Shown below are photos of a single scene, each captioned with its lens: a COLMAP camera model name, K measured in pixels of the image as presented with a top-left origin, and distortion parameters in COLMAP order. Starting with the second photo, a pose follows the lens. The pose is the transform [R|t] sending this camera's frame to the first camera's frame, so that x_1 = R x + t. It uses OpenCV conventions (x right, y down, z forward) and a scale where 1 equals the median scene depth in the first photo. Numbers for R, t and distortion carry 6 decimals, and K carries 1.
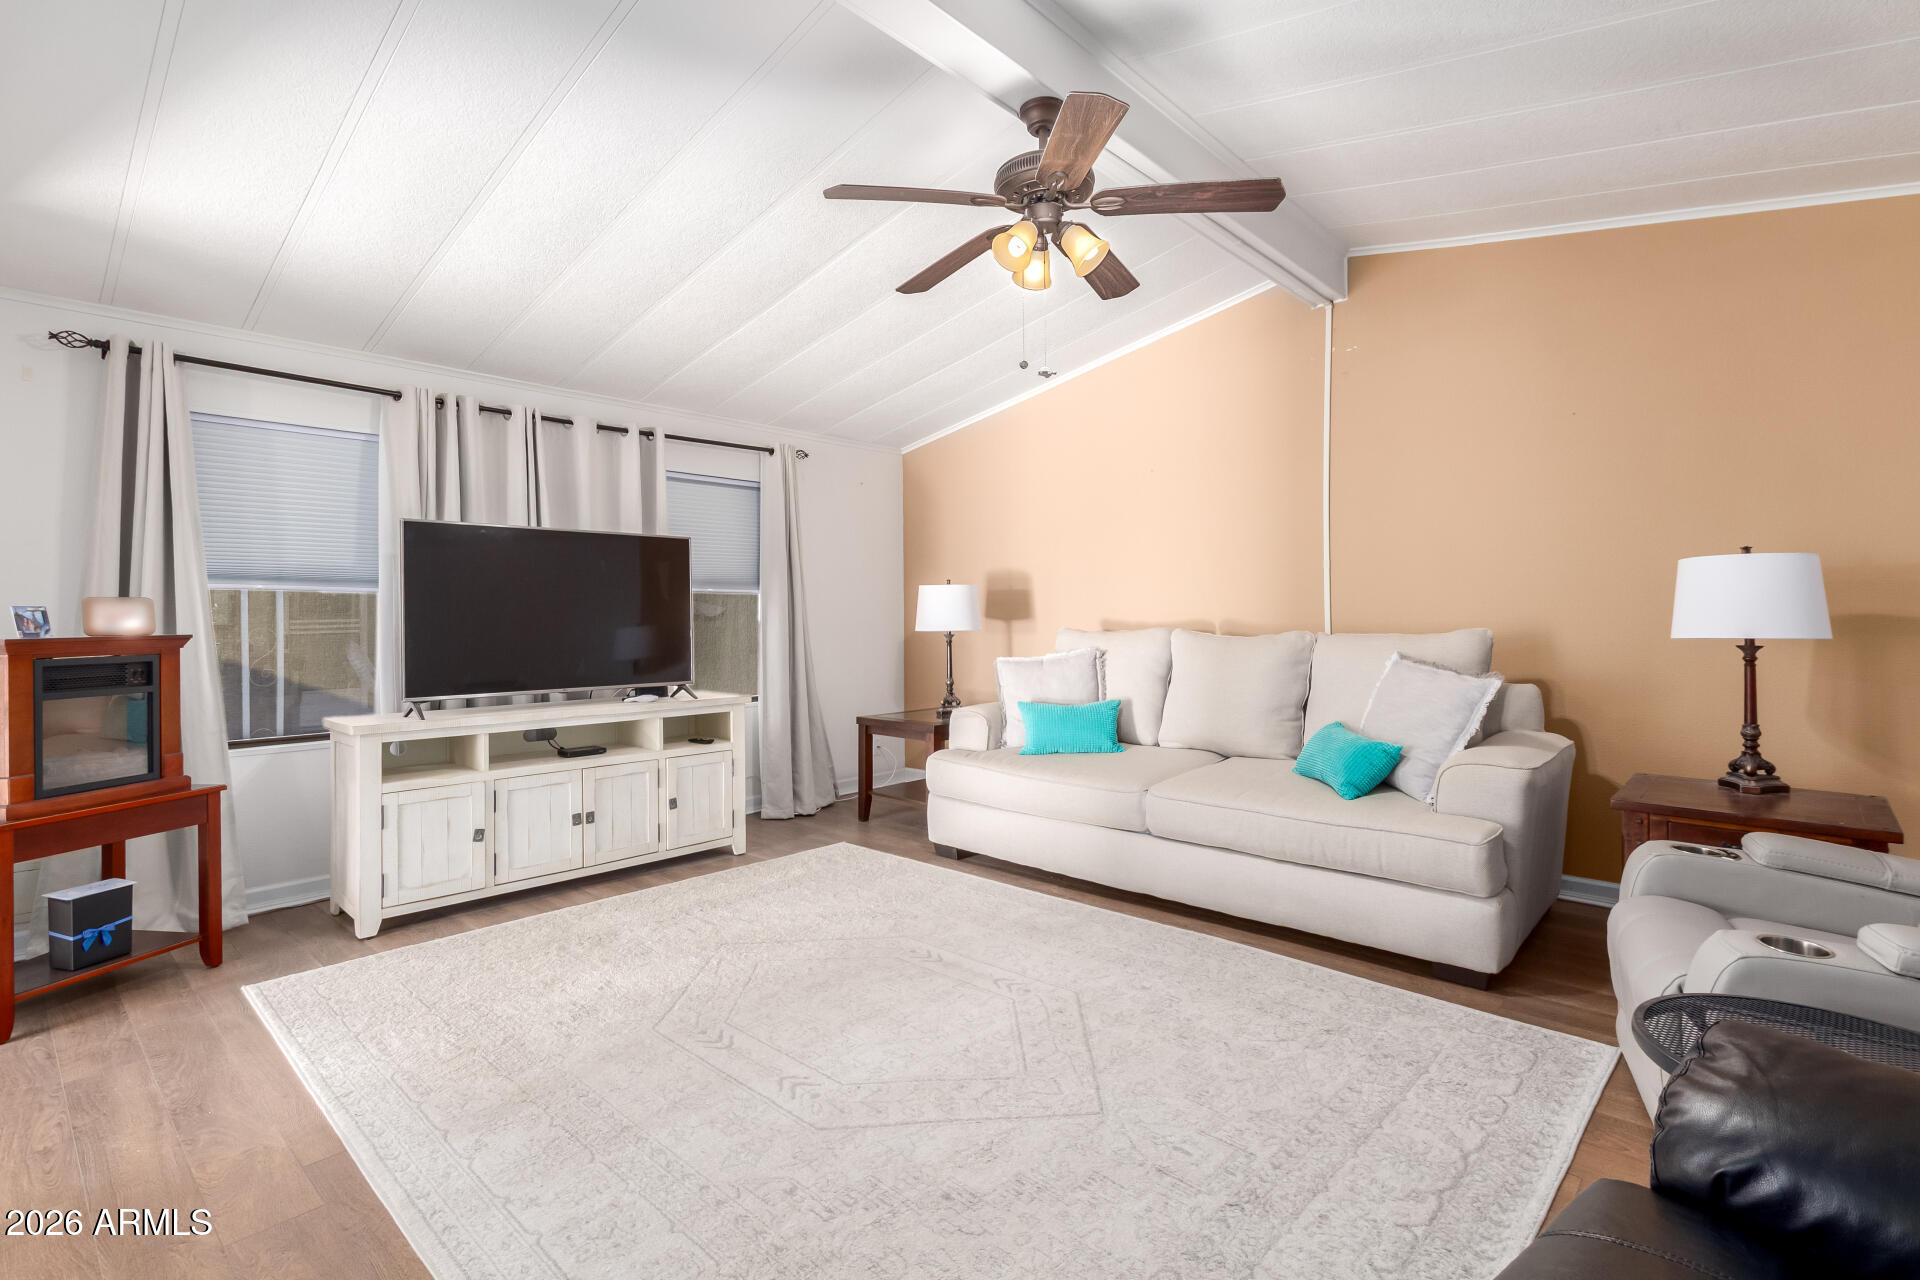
lens RADIAL K [[899.9, 0, 965.6], [0, 899.9, 625.2], [0, 0, 1]] dist [0.005936, -0.002333]
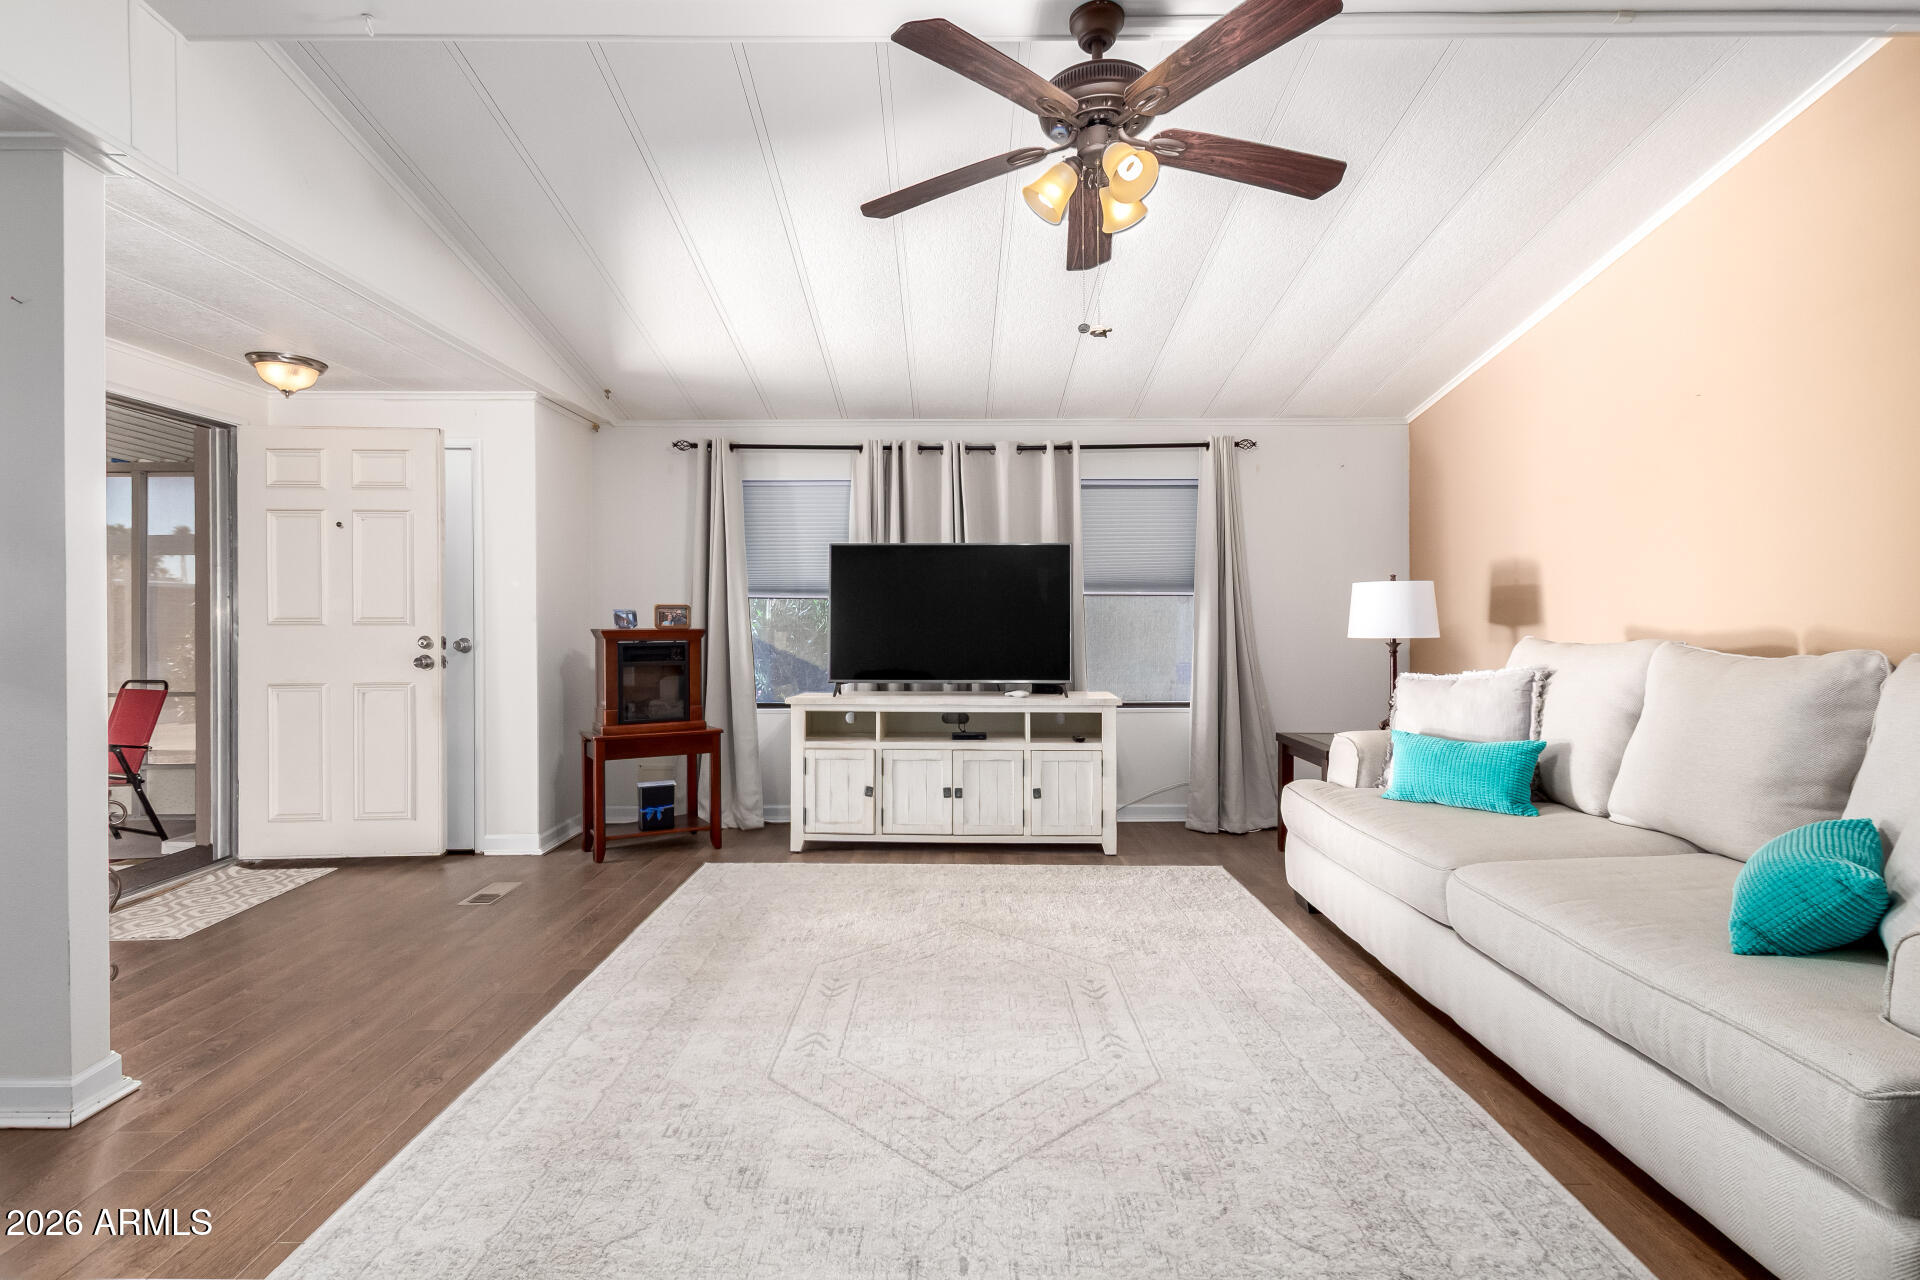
lens RADIAL K [[899.9, 0, 962.0], [0, 899.9, 639.5], [0, 0, 1]] dist [0.005936, -0.002333]
pose [[0.671329, 0.021727, -0.740841, 0.457214], [-0.012115, 0.999758, 0.018342, -0.004097], [0.741061, -0.003338, 0.671430, 0.241687]]
